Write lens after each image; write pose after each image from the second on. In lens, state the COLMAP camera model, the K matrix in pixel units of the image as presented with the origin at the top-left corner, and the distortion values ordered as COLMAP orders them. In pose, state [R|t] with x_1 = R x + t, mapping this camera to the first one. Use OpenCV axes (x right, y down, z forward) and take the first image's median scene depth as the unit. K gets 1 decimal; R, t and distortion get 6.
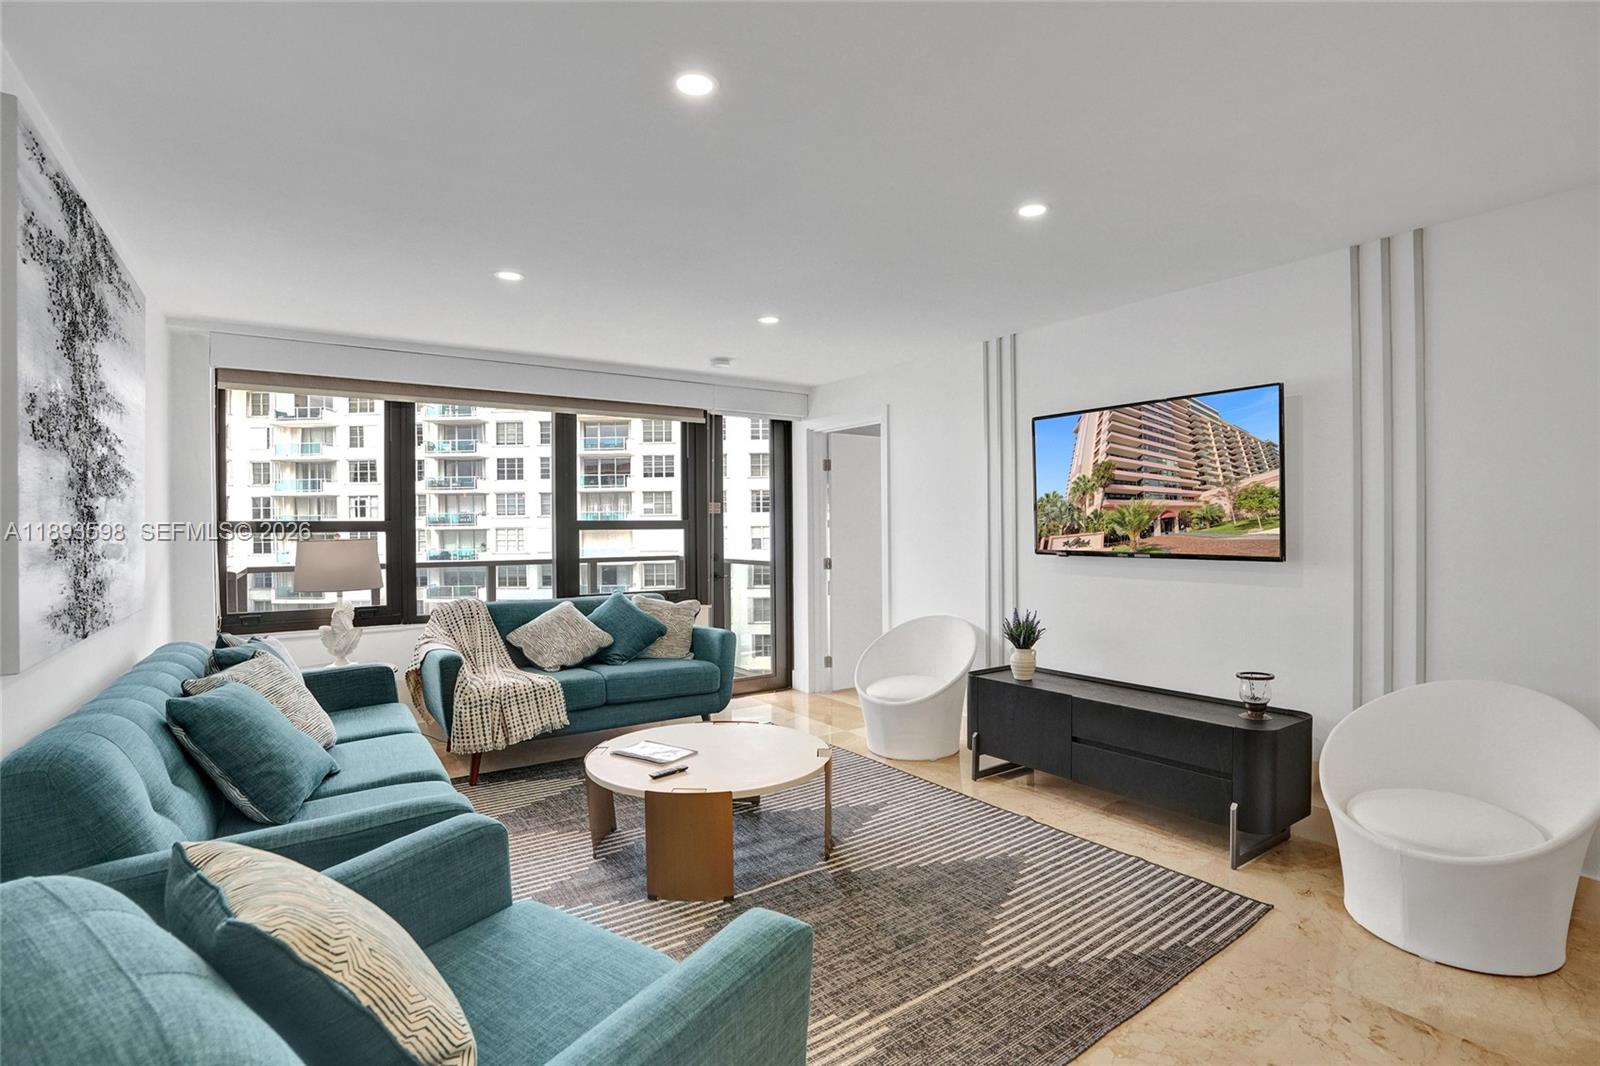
lens RADIAL K [[763.2, 0, 803.8], [0, 763.2, 529.8], [0, 0, 1]] dist [-0.069834, 0.029289]
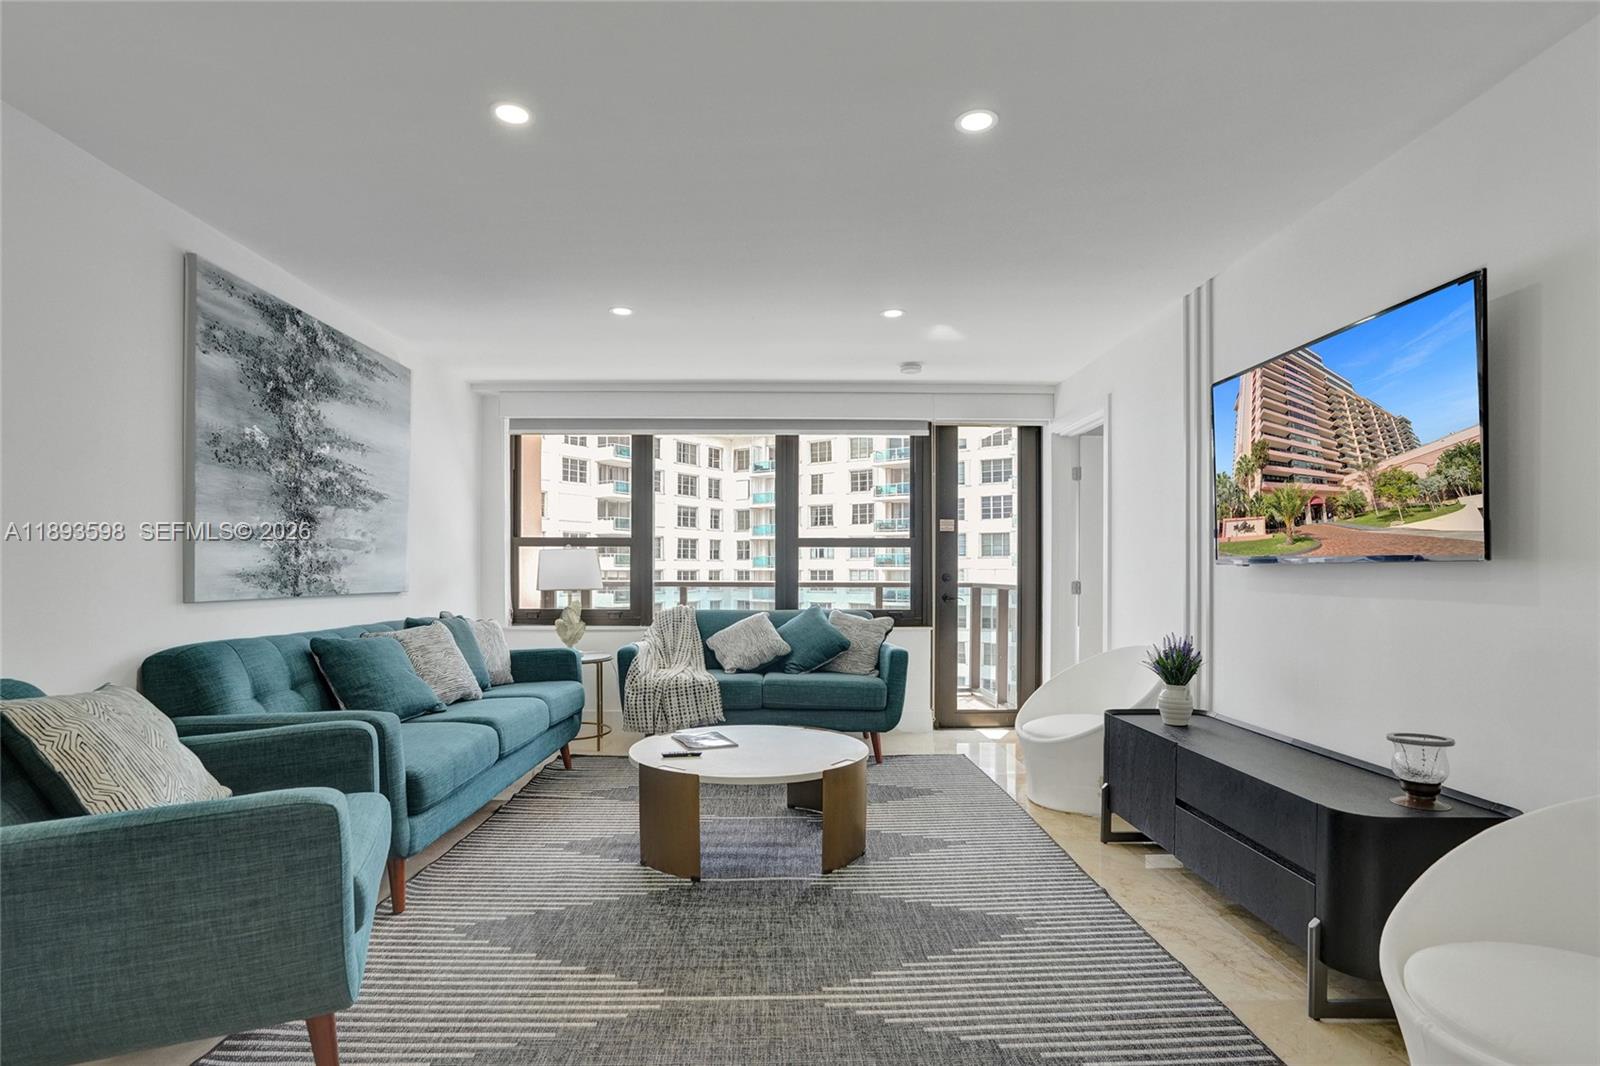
lens RADIAL K [[800.4, 0, 789.1], [0, 800.4, 579.4], [0, 0, 1]] dist [-0.061176, 0.033938]
pose [[0.828267, 0.014110, -0.560156, 0.357605], [-0.010045, 0.999896, 0.010334, 0.039422], [0.560243, -0.002933, 0.828323, 0.100498]]
